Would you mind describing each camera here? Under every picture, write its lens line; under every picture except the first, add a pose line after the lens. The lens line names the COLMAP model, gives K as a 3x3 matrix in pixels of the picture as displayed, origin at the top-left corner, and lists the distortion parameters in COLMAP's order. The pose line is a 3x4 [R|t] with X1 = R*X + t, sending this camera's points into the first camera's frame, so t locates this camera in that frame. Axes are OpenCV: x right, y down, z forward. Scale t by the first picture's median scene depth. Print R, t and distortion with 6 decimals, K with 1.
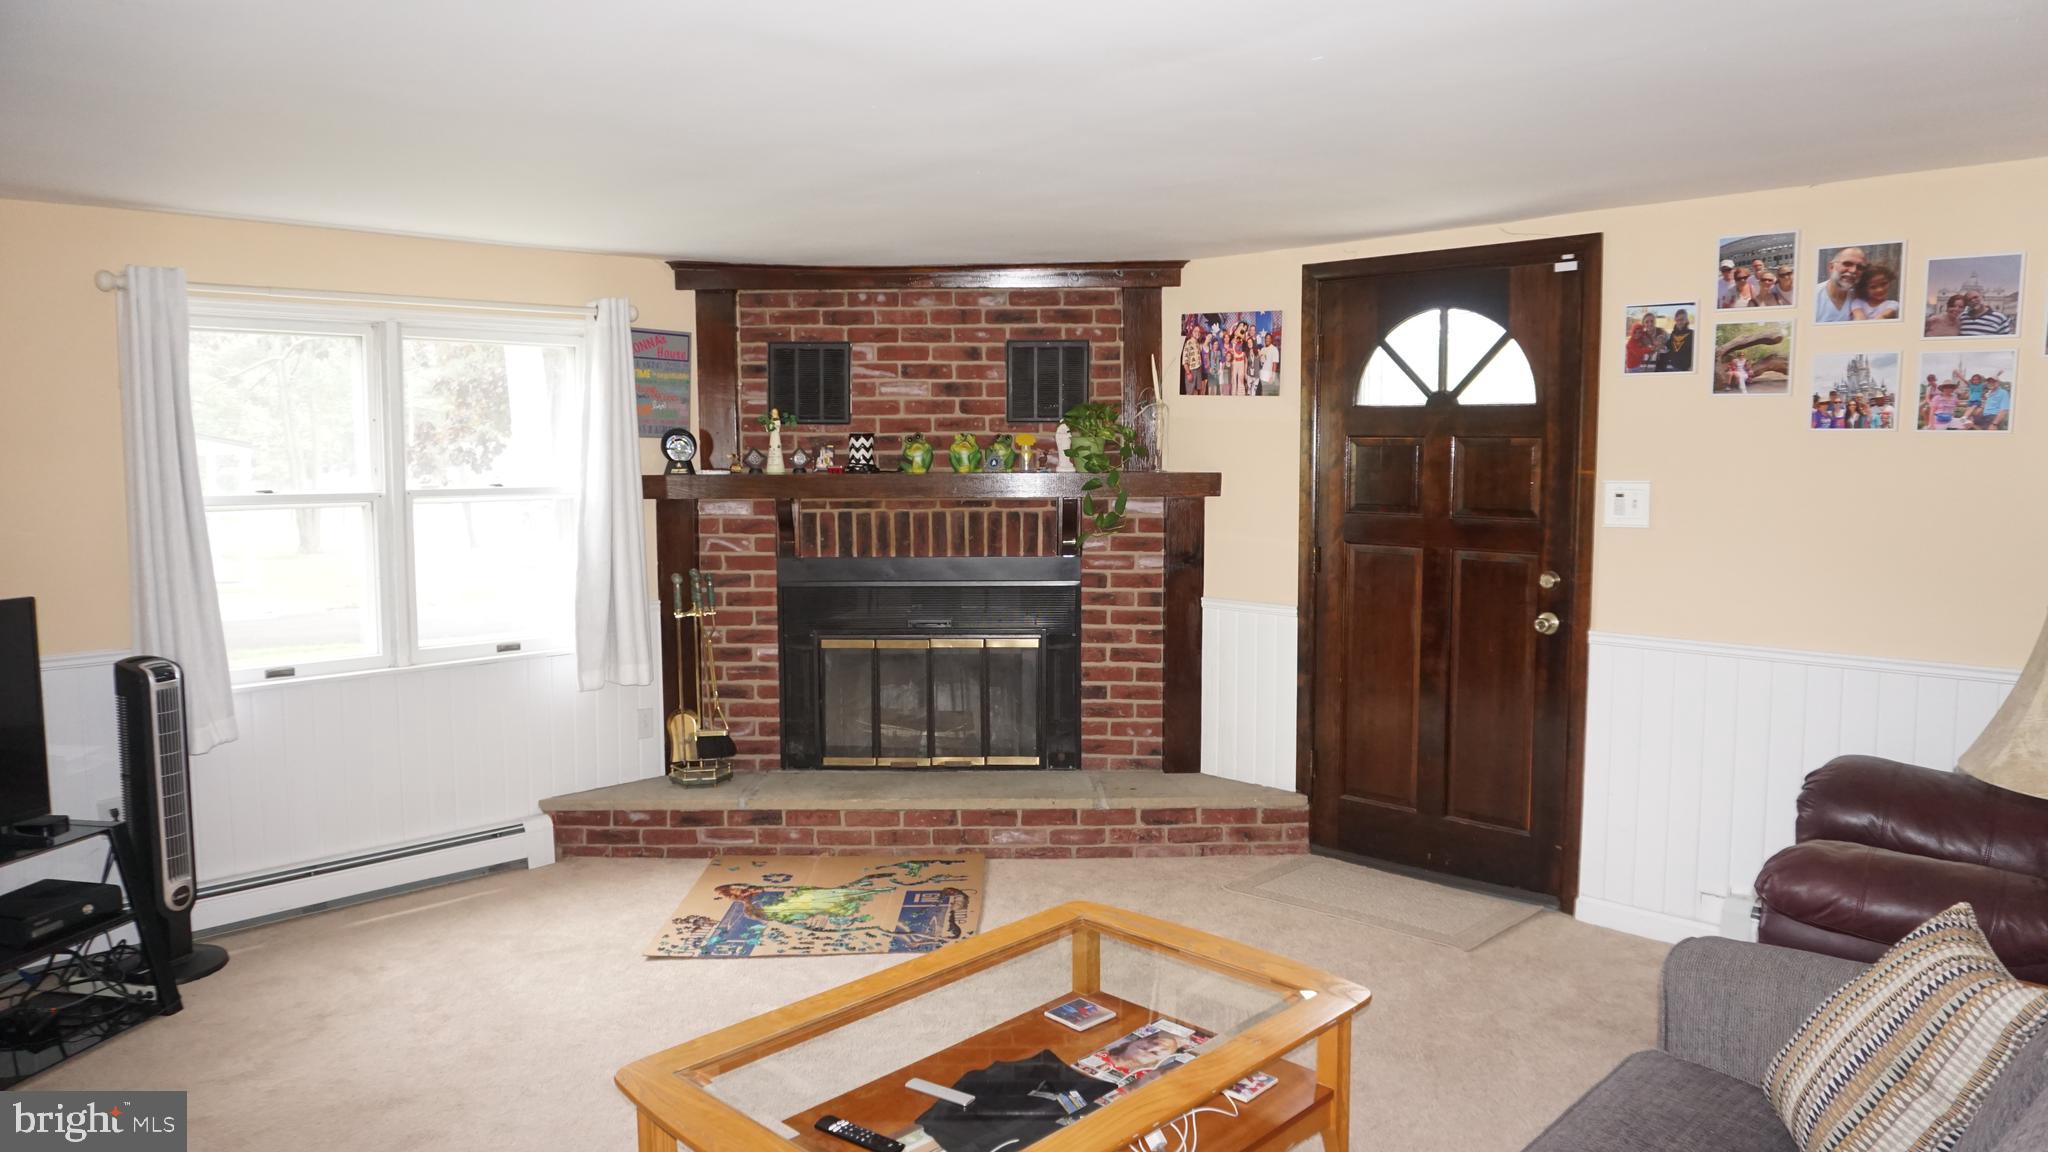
lens RADIAL K [[1389.1, 0, 1023.7], [0, 1389.1, 573.6], [0, 0, 1]] dist [-0.011846, -0.002267]
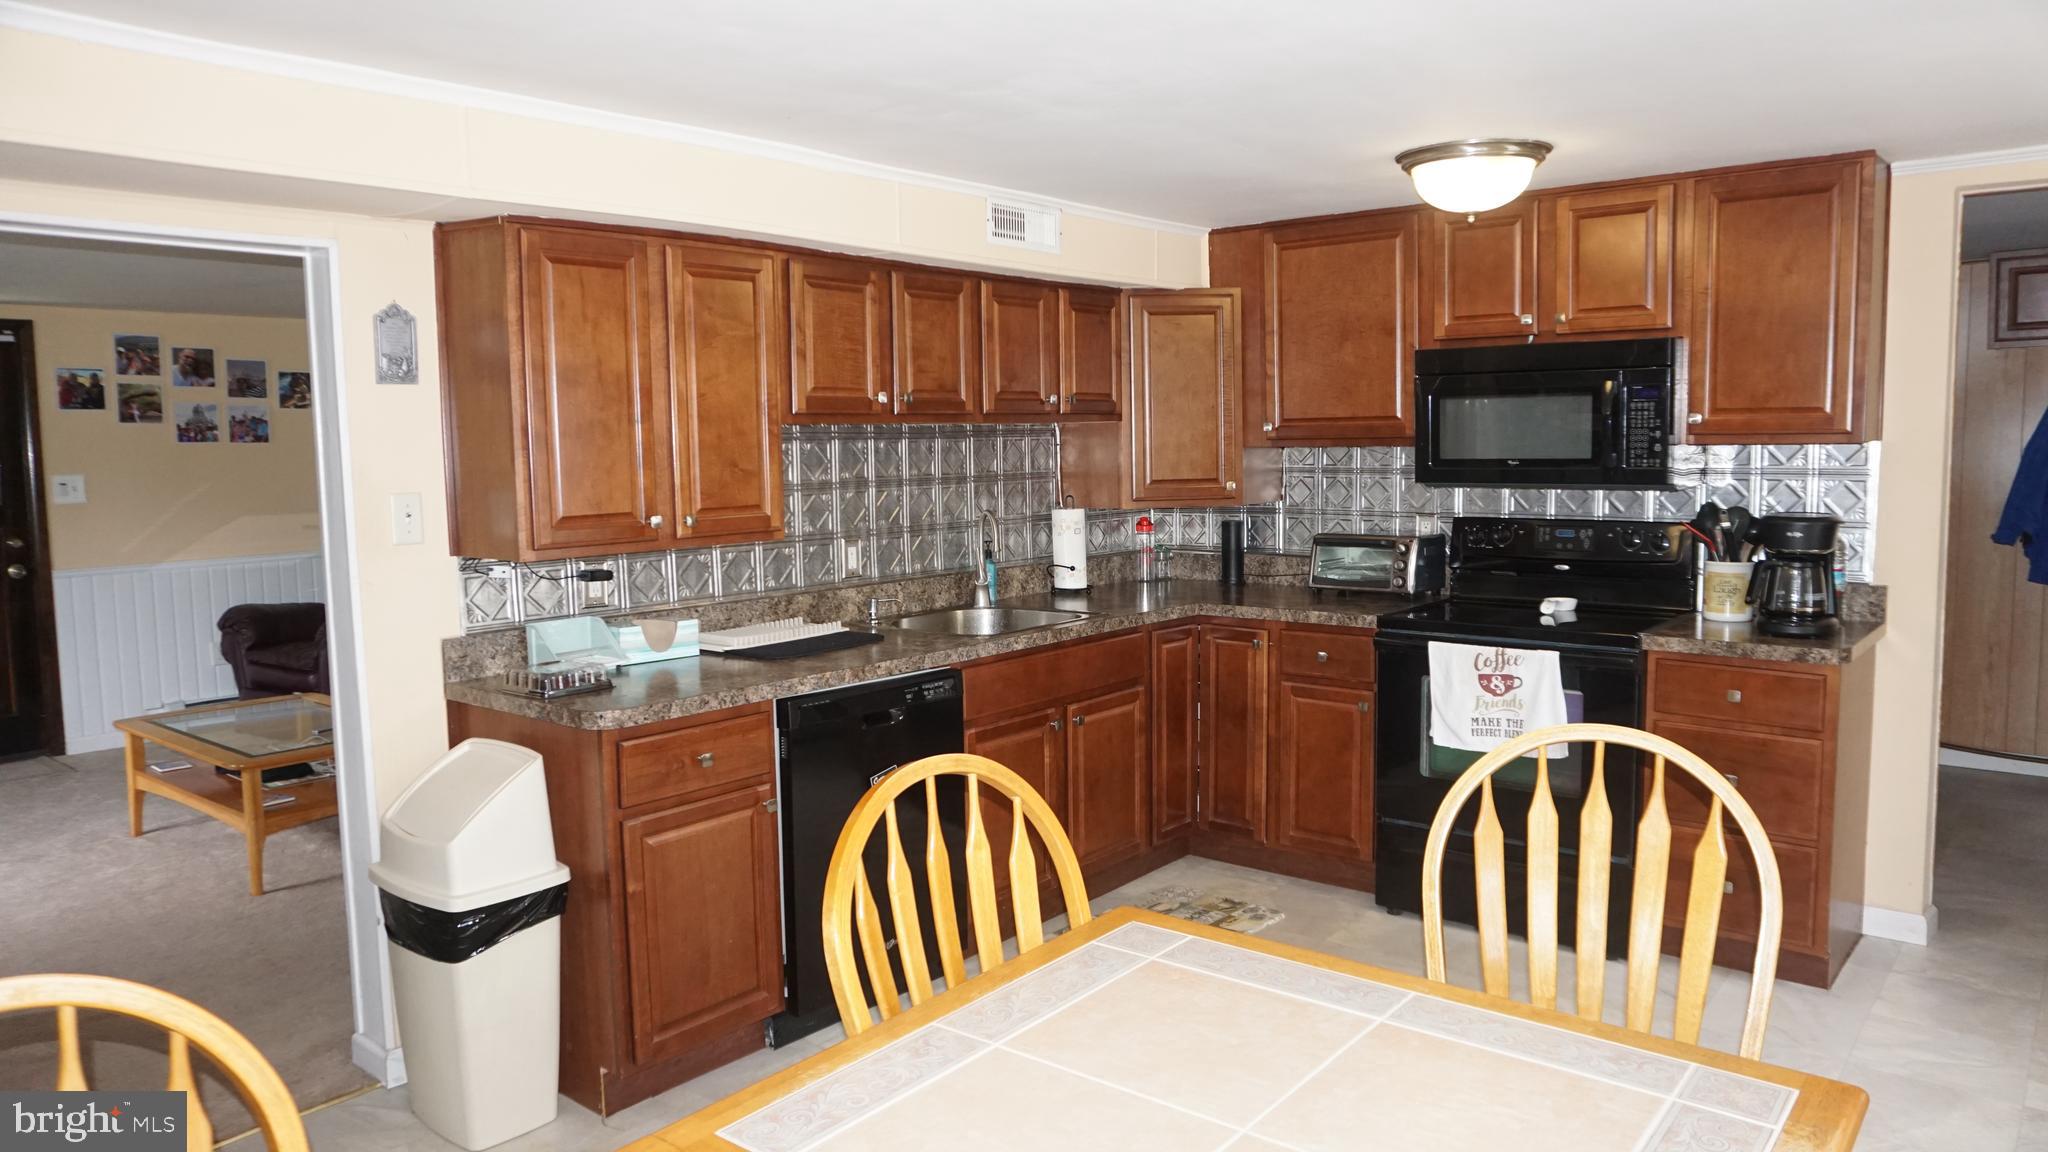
lens RADIAL K [[1389.1, 0, 1023.7], [0, 1389.1, 568.0], [0, 0, 1]] dist [-0.011846, -0.002267]
pose [[-0.099455, -0.090846, 0.990886, -1.424526], [0.106836, 0.989092, 0.101405, -0.003657], [-0.989290, 0.115947, -0.088664, 0.050313]]
